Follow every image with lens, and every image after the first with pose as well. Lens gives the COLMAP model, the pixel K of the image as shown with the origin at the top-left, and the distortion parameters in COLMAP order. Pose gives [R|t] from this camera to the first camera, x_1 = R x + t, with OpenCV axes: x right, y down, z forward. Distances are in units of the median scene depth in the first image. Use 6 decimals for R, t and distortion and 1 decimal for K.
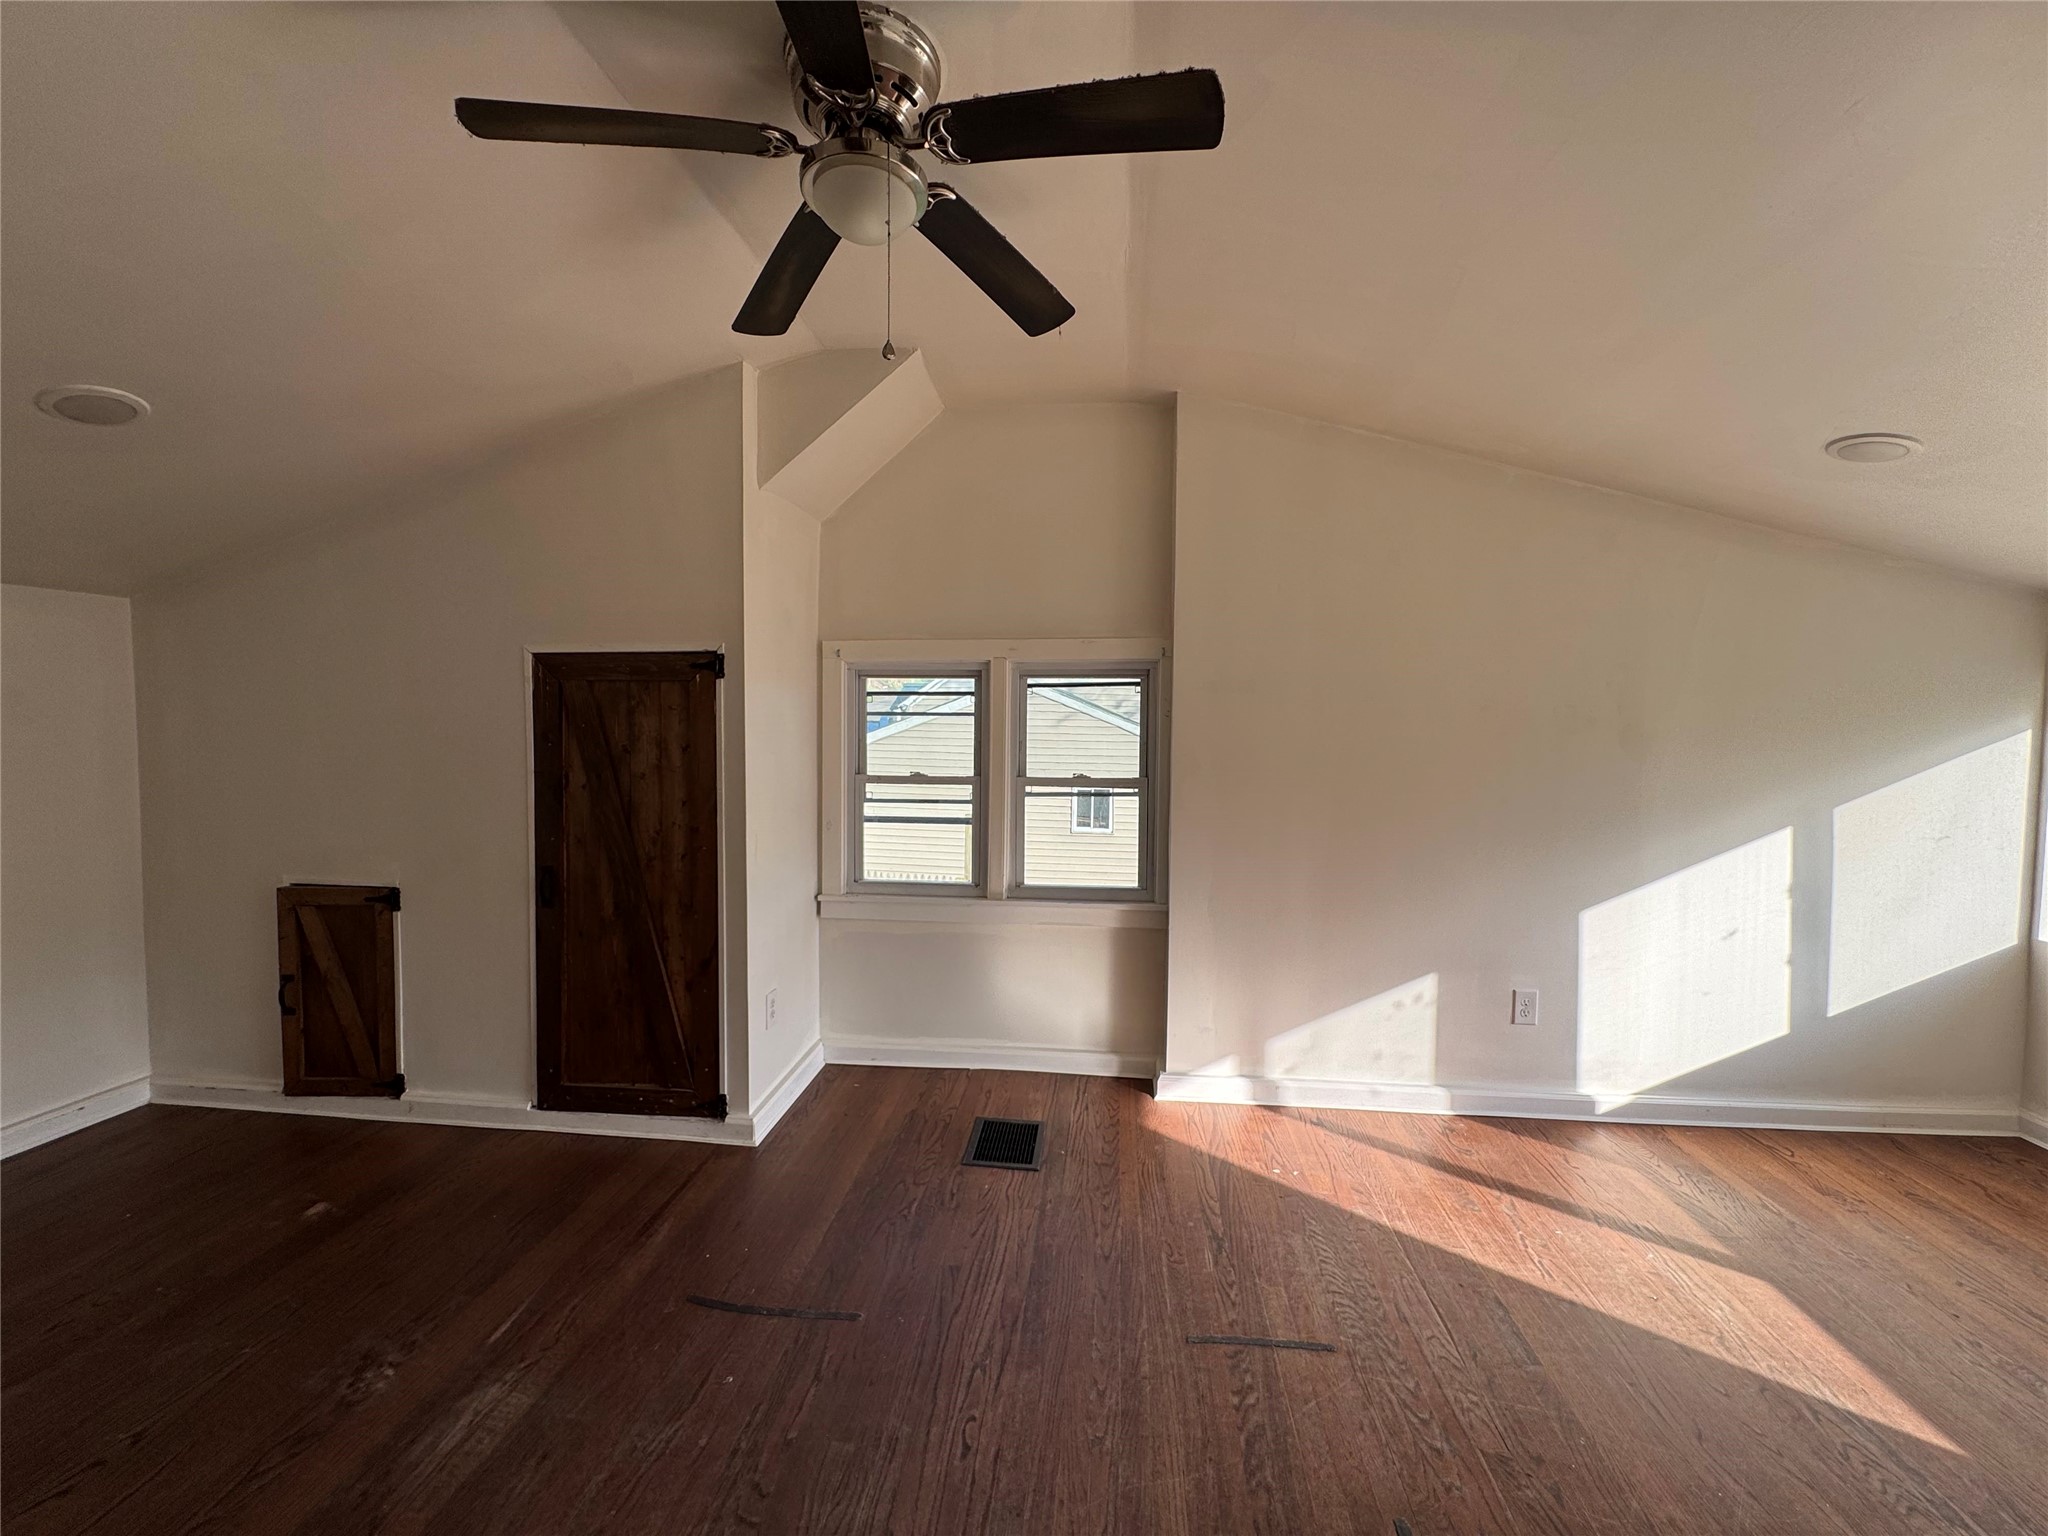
lens RADIAL K [[818.1, 0, 1027.0], [0, 818.1, 764.1], [0, 0, 1]] dist [-0.001173, 0.000224]
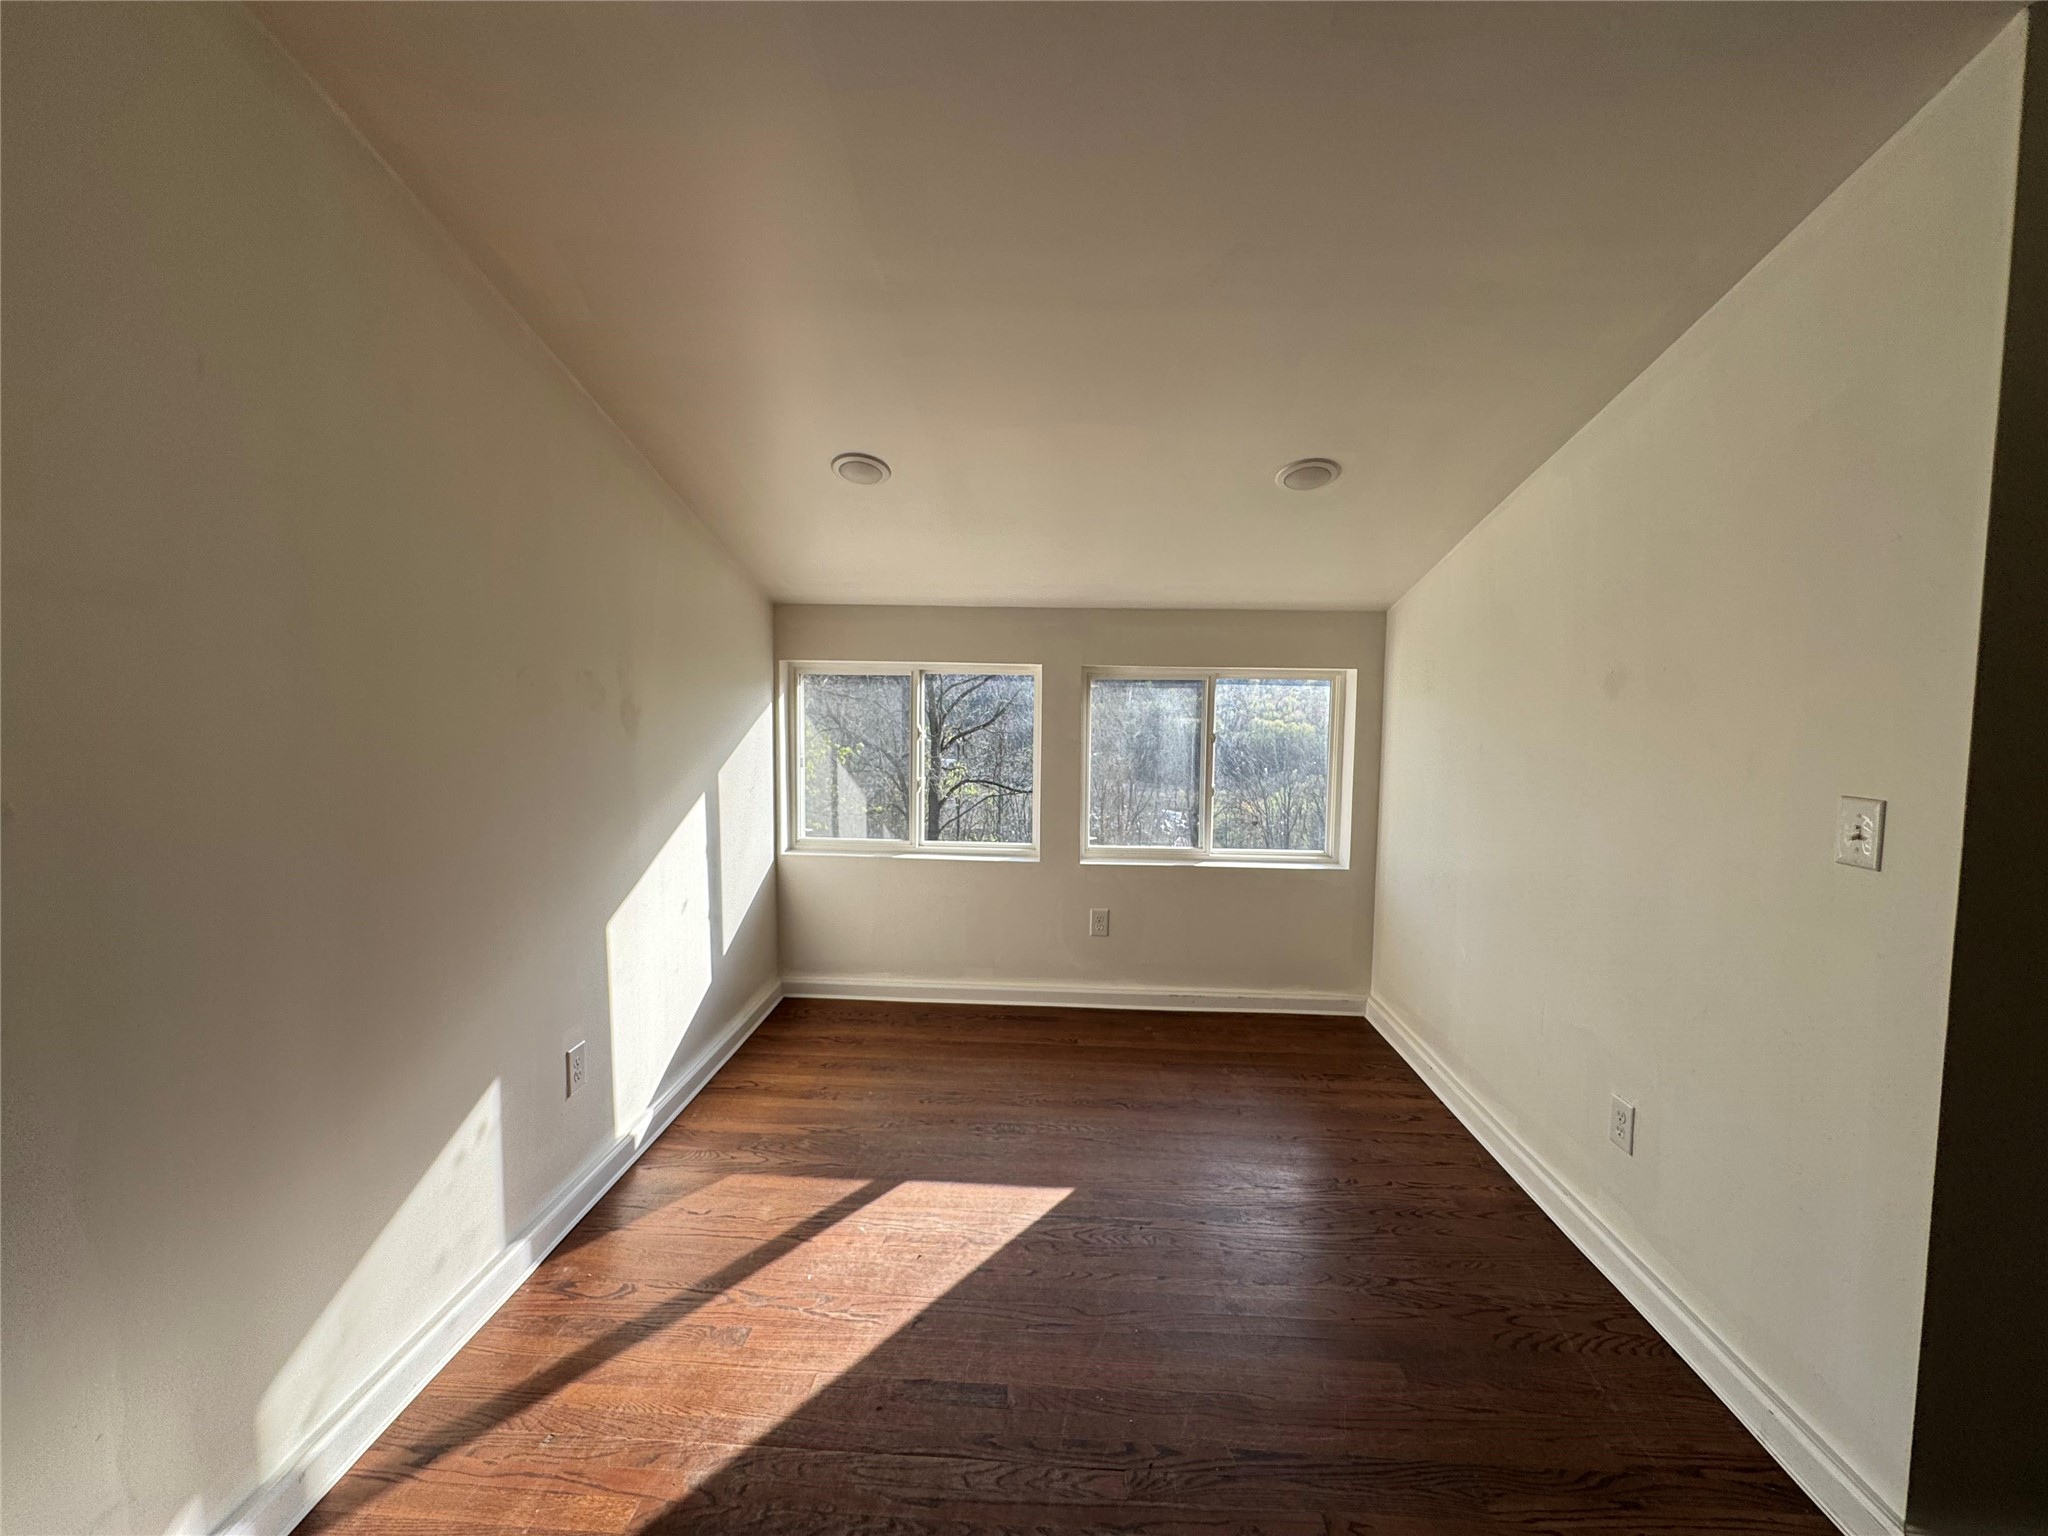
lens RADIAL K [[818.1, 0, 1027.0], [0, 818.1, 764.1], [0, 0, 1]] dist [-0.001173, 0.000224]
pose [[-0.070436, -0.074629, 0.994721, -0.156096], [0.028229, 0.996649, 0.076772, -0.031046], [-0.997117, 0.033487, -0.068094, 0.621042]]
